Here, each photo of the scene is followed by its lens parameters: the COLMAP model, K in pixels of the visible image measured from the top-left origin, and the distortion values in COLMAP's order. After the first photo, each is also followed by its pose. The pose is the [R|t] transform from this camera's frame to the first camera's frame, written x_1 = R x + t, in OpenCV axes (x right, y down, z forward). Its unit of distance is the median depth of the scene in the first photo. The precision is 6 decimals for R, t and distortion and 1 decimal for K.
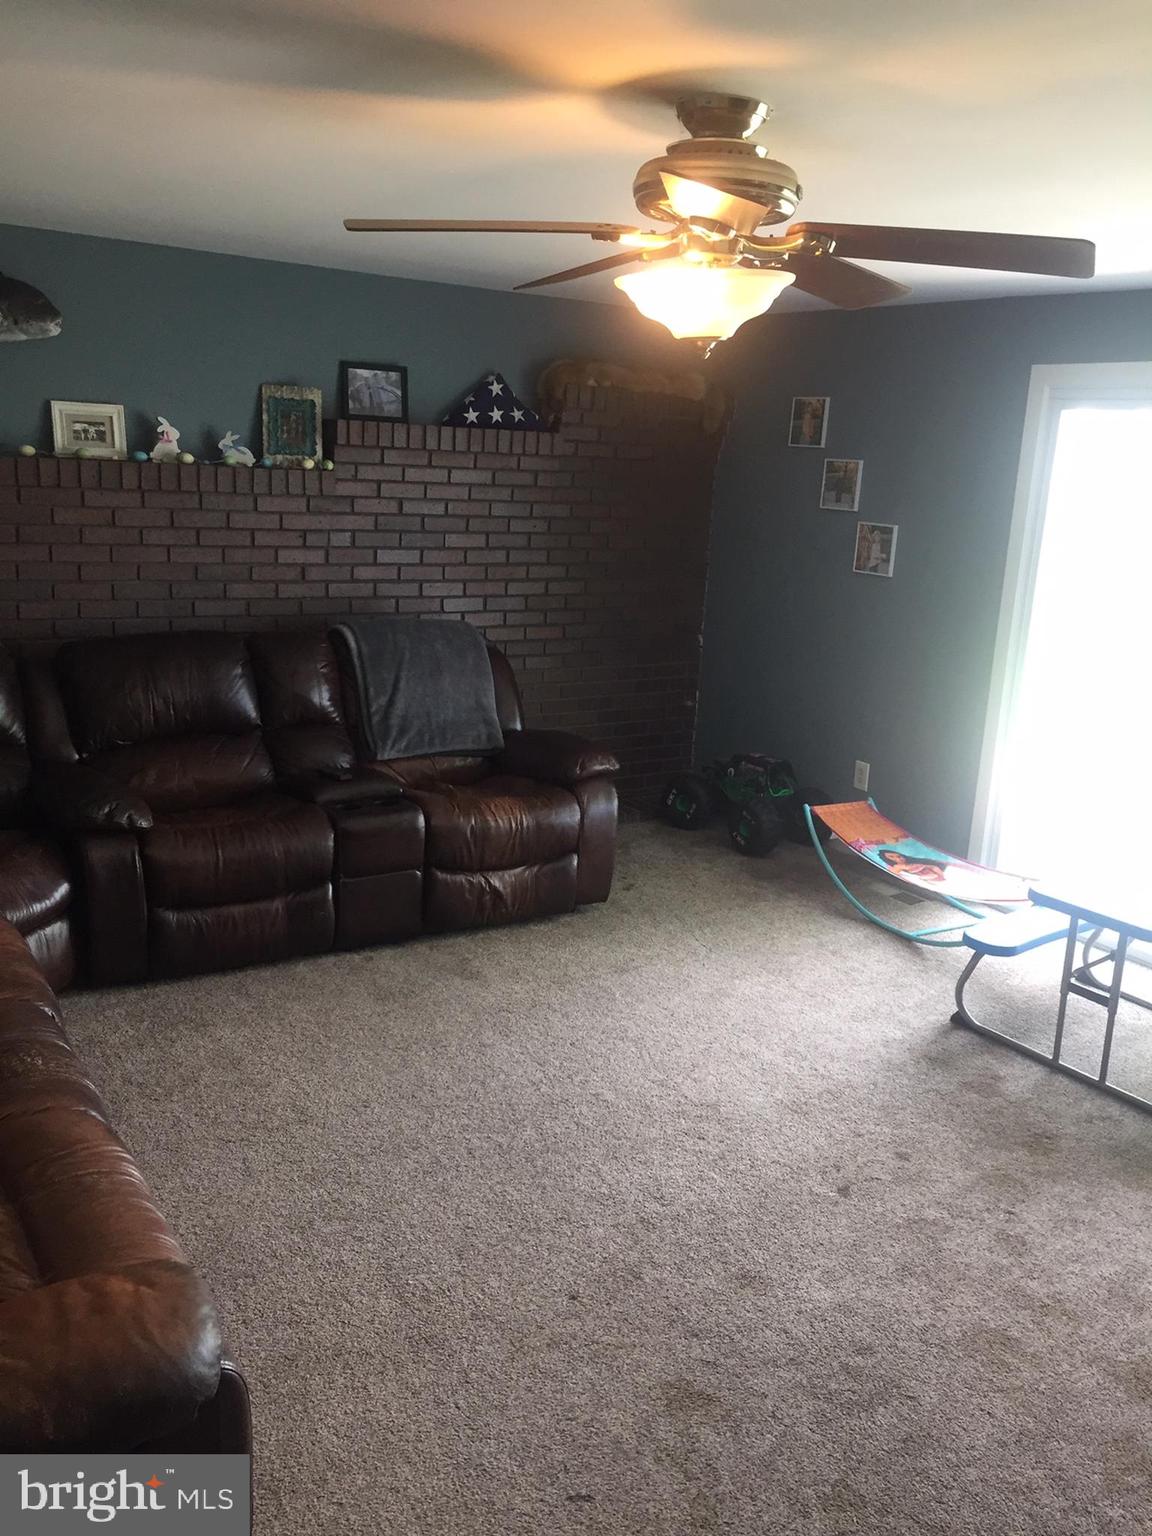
lens RADIAL K [[1342.2, 0, 585.0], [0, 1342.2, 767.6], [0, 0, 1]] dist [0.069665, -0.073015]
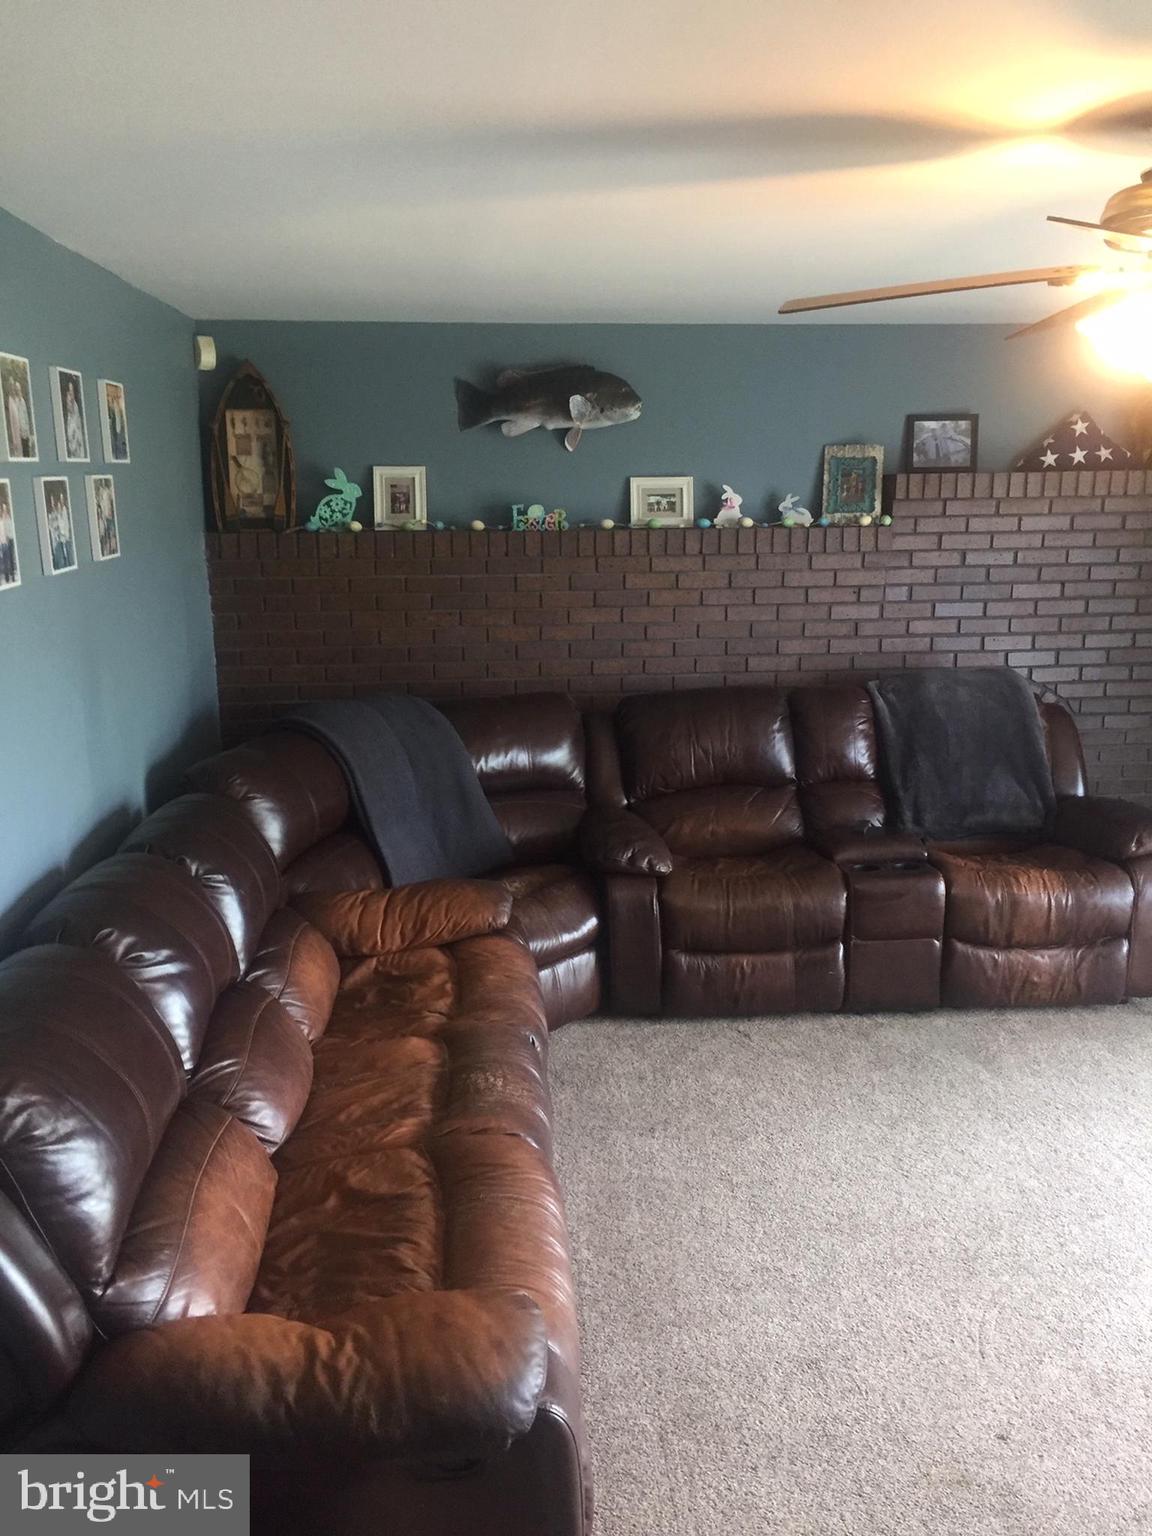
lens RADIAL K [[1342.2, 0, 577.0], [0, 1342.2, 763.4], [0, 0, 1]] dist [0.069665, -0.073015]
pose [[0.877568, 0.042061, -0.477604, 0.099624], [-0.056249, 0.998297, -0.015437, -0.018685], [0.476141, 0.040411, 0.878440, 0.027743]]
